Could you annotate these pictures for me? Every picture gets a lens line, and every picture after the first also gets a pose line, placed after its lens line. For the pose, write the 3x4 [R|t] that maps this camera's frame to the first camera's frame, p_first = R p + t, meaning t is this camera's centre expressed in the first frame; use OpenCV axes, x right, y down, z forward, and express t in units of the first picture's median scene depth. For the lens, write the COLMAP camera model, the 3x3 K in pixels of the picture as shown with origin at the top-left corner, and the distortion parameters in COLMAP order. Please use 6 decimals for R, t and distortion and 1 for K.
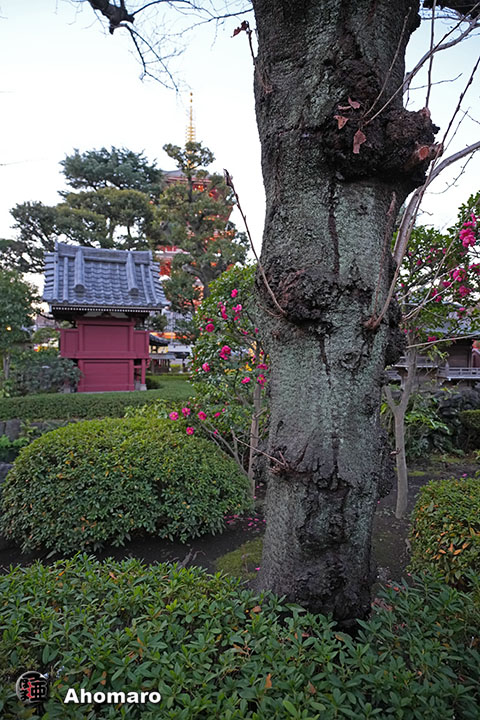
lens RADIAL K [[423.4, 0, 240.0], [0, 423.4, 359.8], [0, 0, 1]] dist [0.001998, 0.000414]
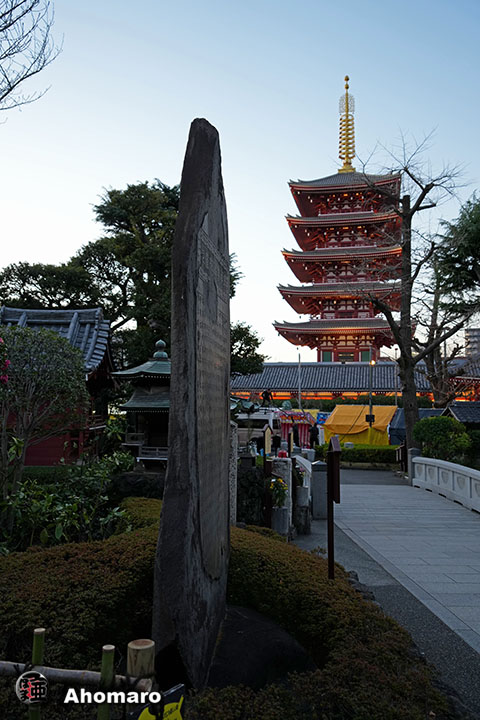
lens RADIAL K [[603.6, 0, 239.7], [0, 603.6, 359.4], [0, 0, 1]] dist [0.001078, -0.000851]
pose [[0.918124, -0.032987, -0.394917, 0.570175], [-0.013420, 0.993370, -0.114175, -0.009951], [0.396065, 0.110127, 0.911595, -0.025348]]
